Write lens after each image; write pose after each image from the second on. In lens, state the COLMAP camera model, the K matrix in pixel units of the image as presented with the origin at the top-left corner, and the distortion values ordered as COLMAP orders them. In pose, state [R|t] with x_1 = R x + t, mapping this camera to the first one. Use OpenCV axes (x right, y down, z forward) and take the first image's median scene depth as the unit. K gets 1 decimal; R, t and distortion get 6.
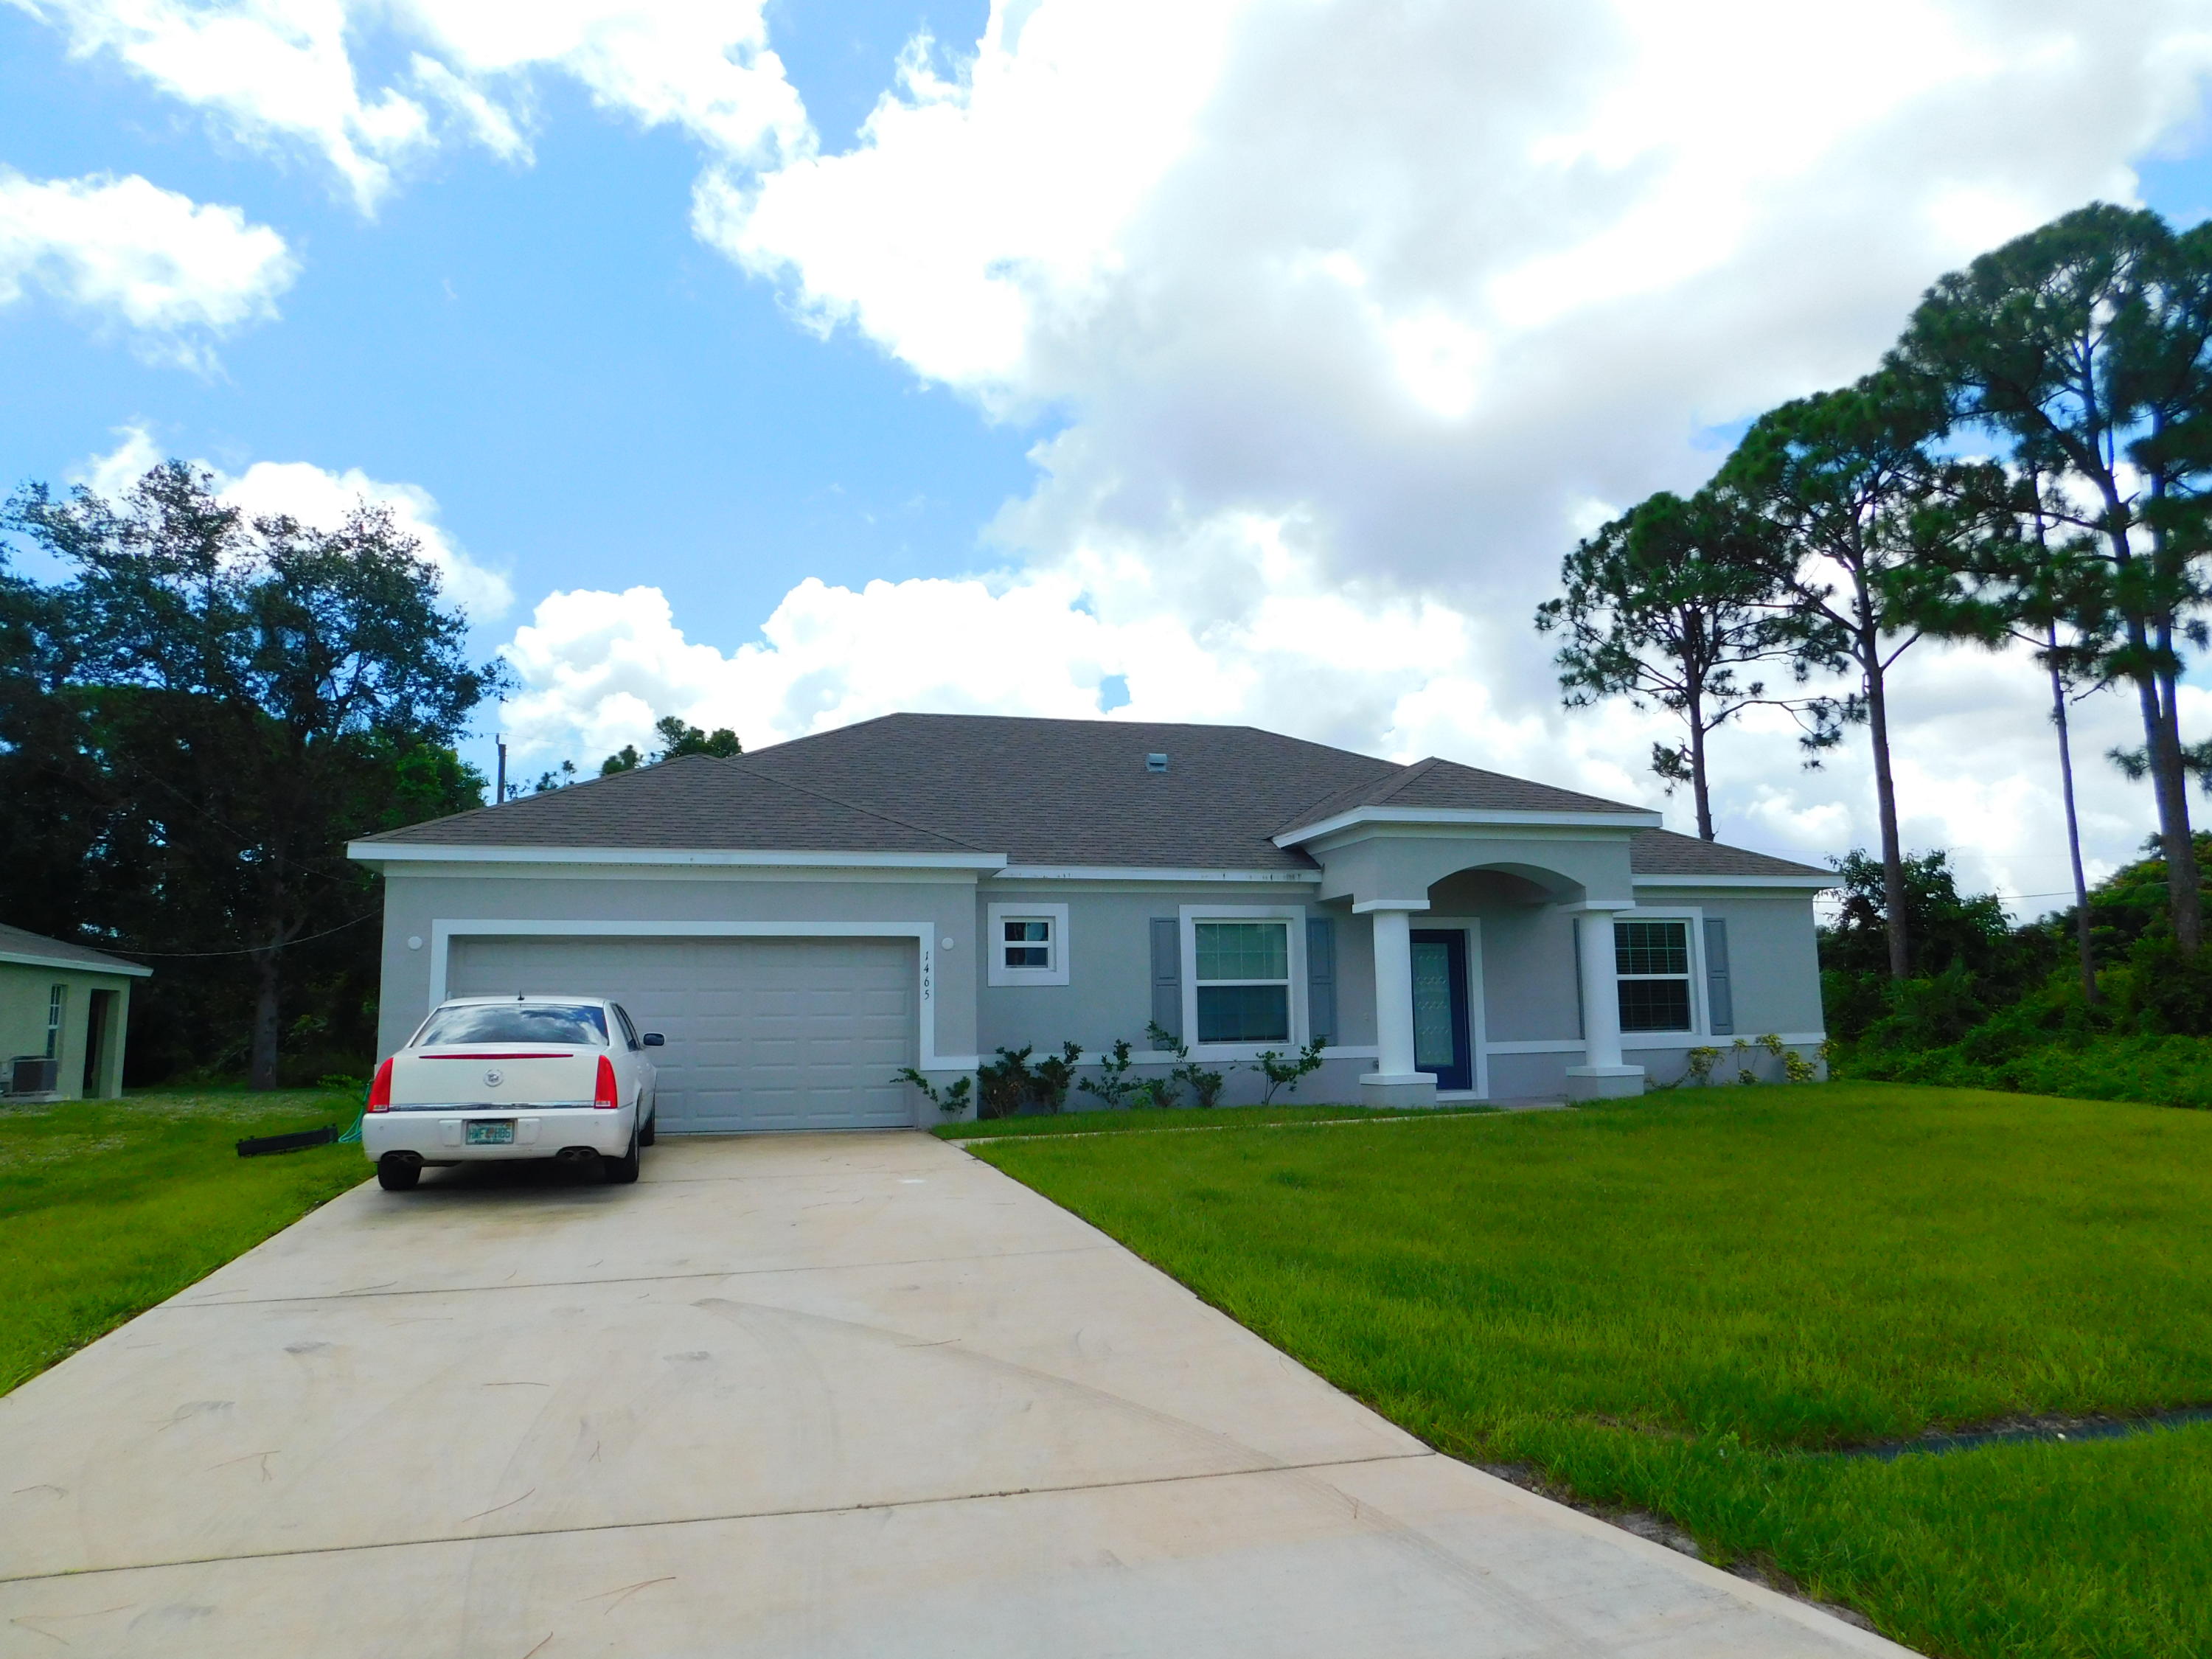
lens RADIAL K [[1459.5, 0, 1112.6], [0, 1459.5, 826.3], [0, 0, 1]] dist [-0.072878, 0.061702]
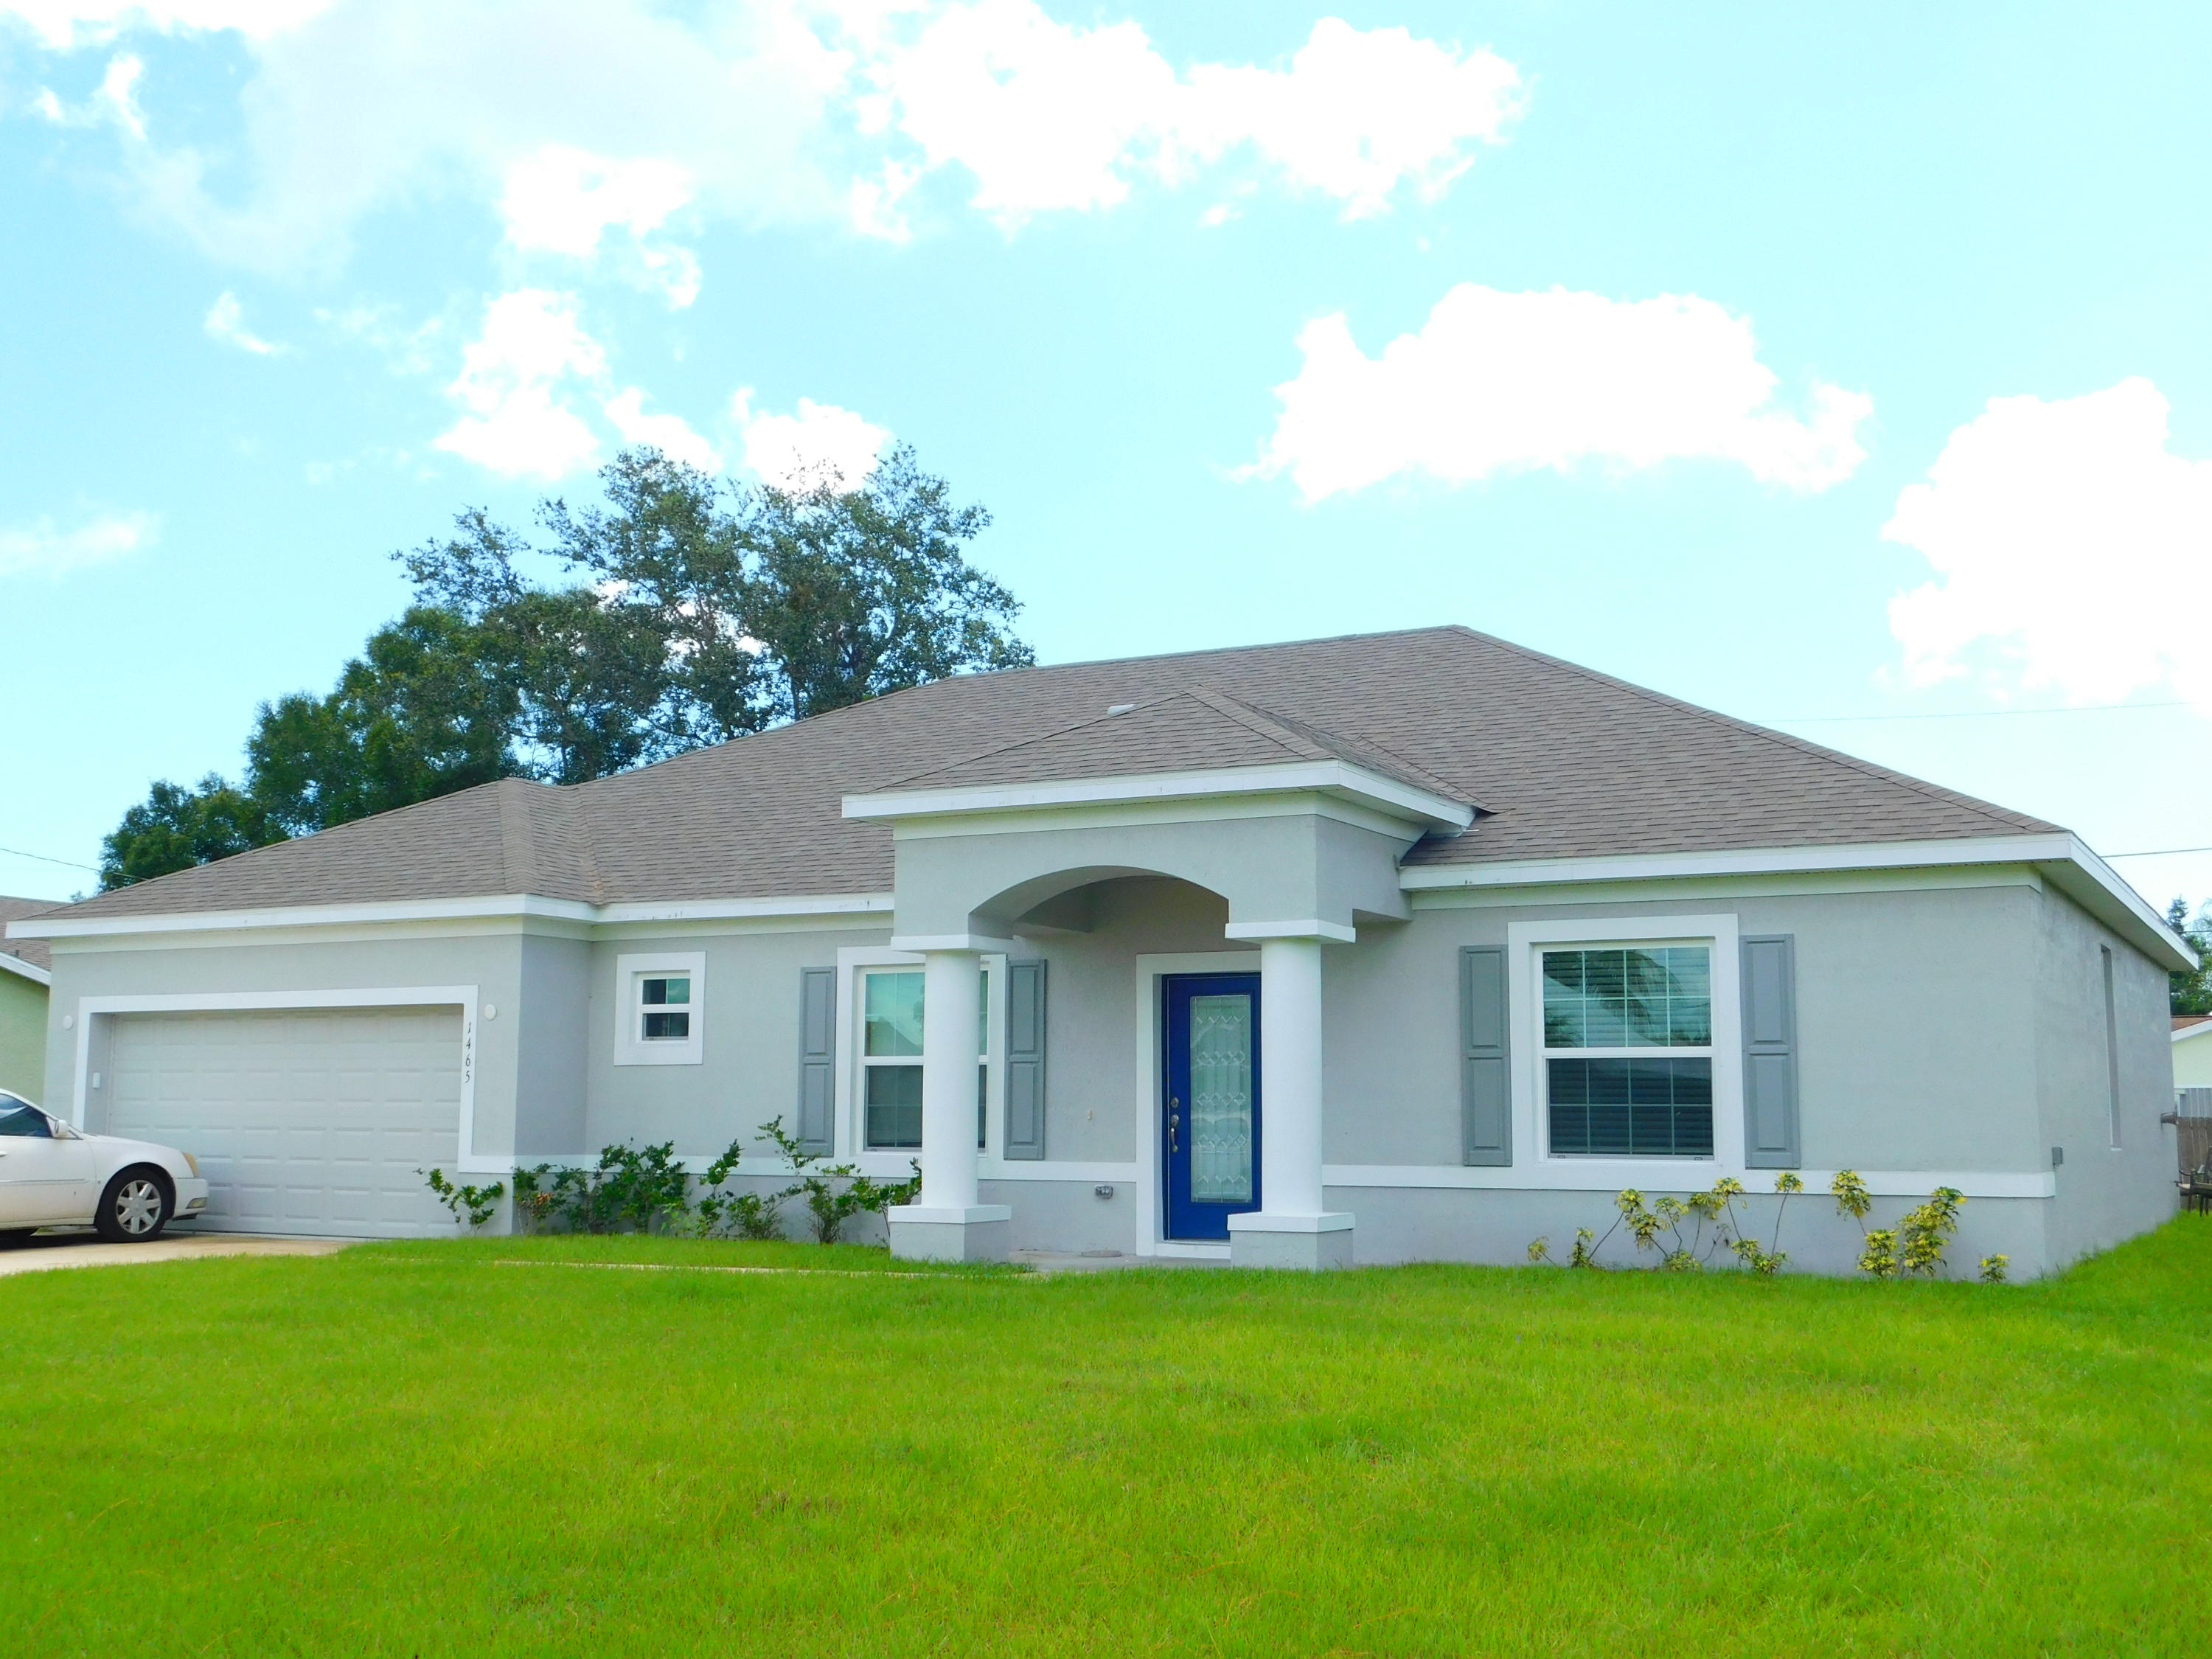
lens RADIAL K [[2321.2, 0, 1106.0], [0, 2321.2, 829.5], [0, 0, 1]] dist [0.011656, 0.004851]
pose [[0.725359, -0.064458, -0.685346, 0.920473], [0.077033, 0.996953, -0.012235, 0.021730], [0.684047, -0.043920, 0.728115, 0.296442]]
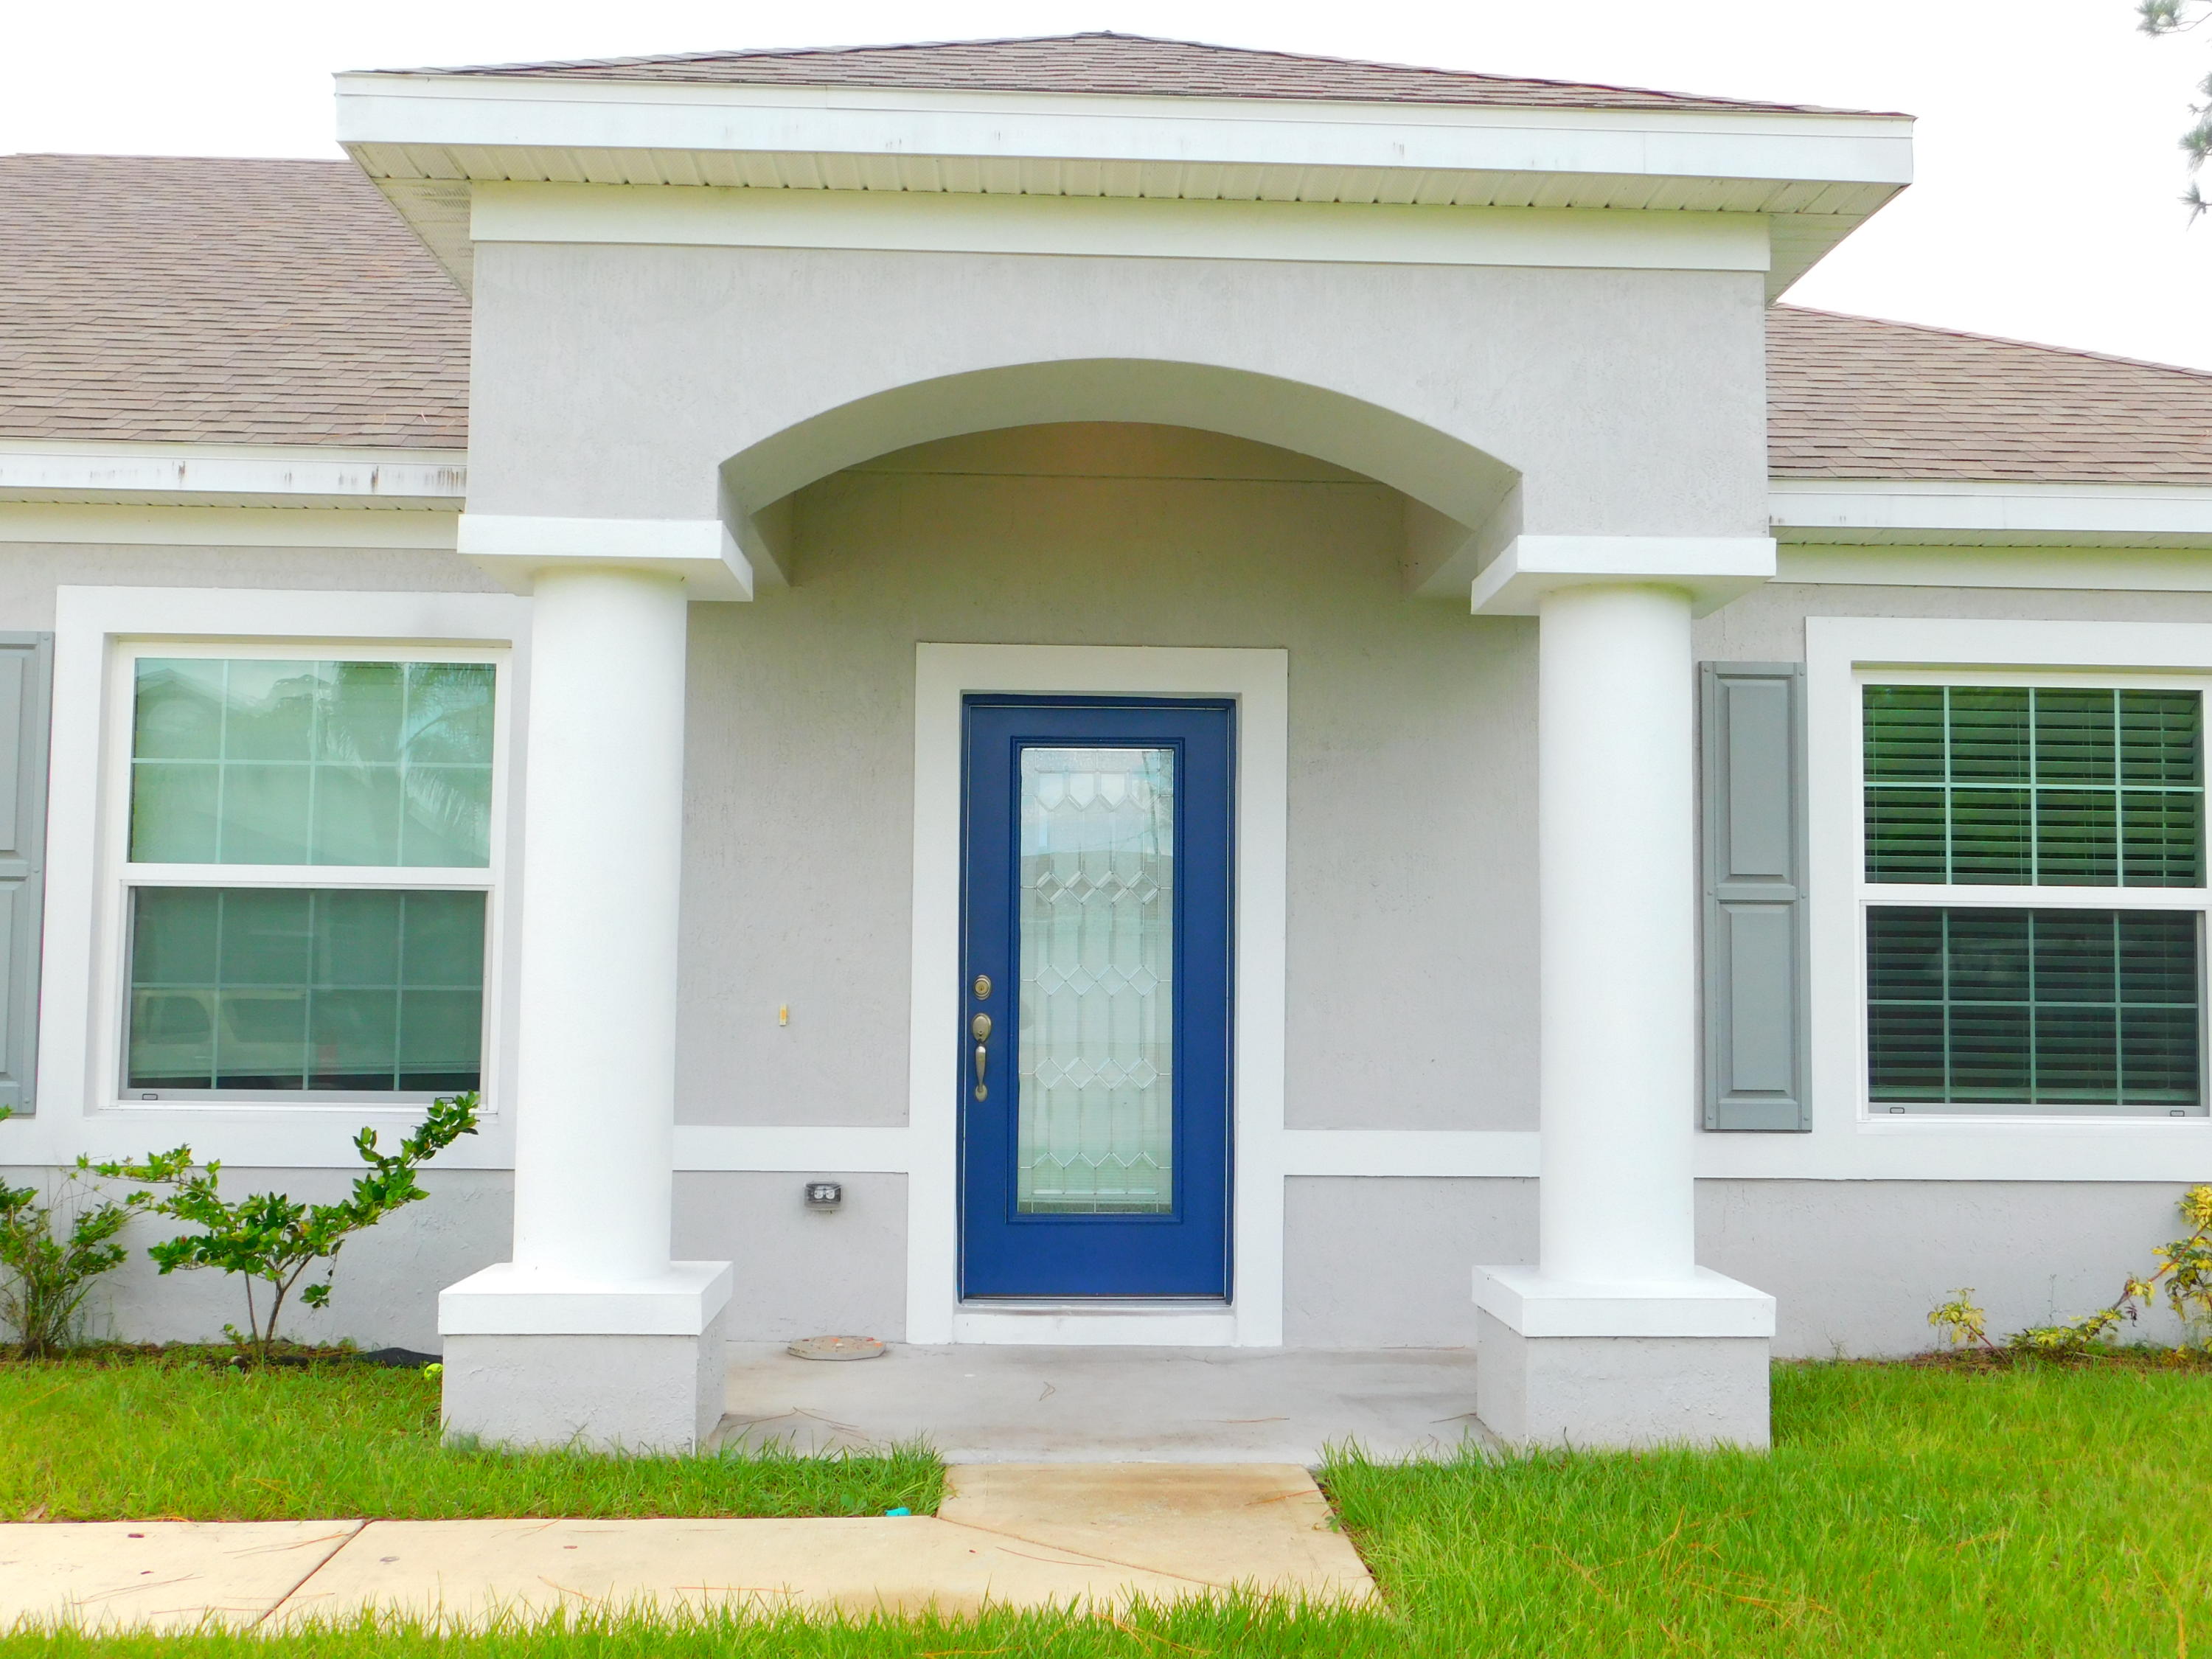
lens RADIAL K [[2321.2, 0, 1106.0], [0, 2321.2, 829.5], [0, 0, 1]] dist [0.011656, 0.004851]
pose [[0.973908, 0.015807, -0.226393, 0.344712], [0.001699, 0.997036, 0.076921, 0.067921], [0.226938, -0.075299, 0.970994, 0.637722]]
